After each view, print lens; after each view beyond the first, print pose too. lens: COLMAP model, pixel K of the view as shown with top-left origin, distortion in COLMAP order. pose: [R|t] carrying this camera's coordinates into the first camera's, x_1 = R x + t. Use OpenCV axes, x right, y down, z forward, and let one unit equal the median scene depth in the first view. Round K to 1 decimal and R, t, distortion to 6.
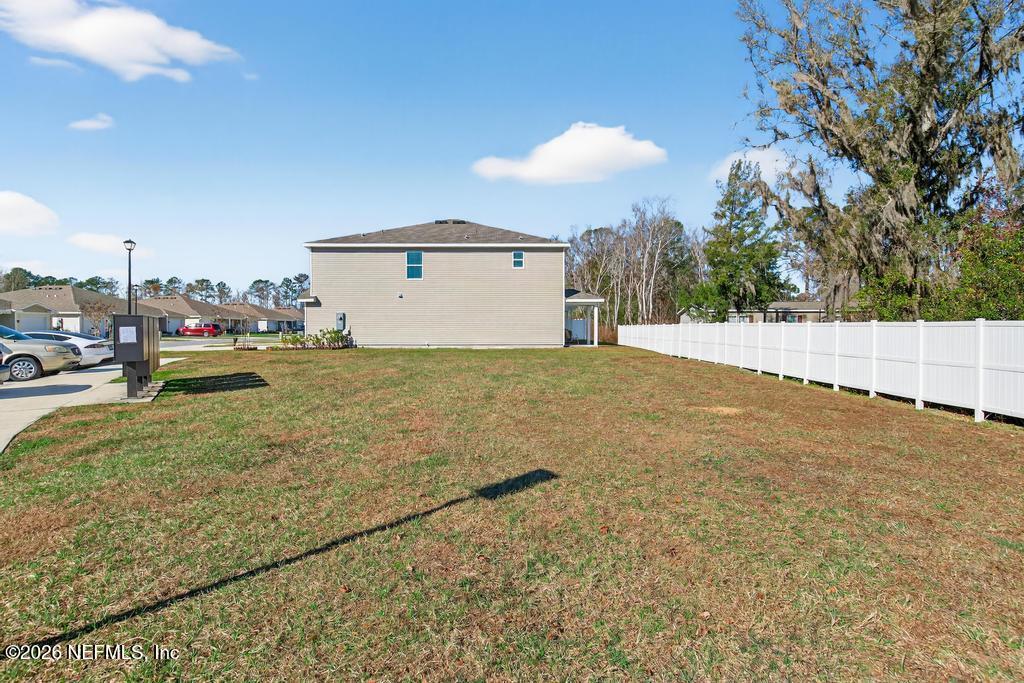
lens RADIAL K [[478.7, 0, 510.5], [0, 478.7, 325.9], [0, 0, 1]] dist [0.000784, -0.000065]
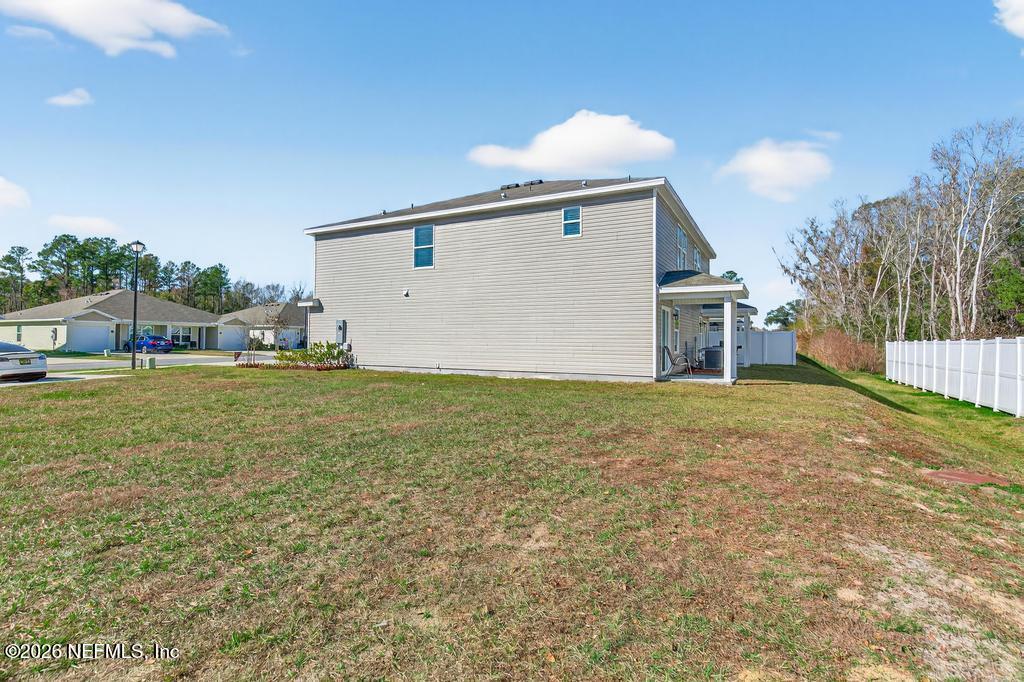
lens RADIAL K [[500.2, 0, 512.0], [0, 500.2, 322.8], [0, 0, 1]] dist [-0.013185, -0.000212]
pose [[0.870716, -0.009243, -0.491699, 0.242975], [-0.009295, 0.999335, -0.035246, 0.001401], [0.491698, 0.035259, 0.870051, 0.462524]]
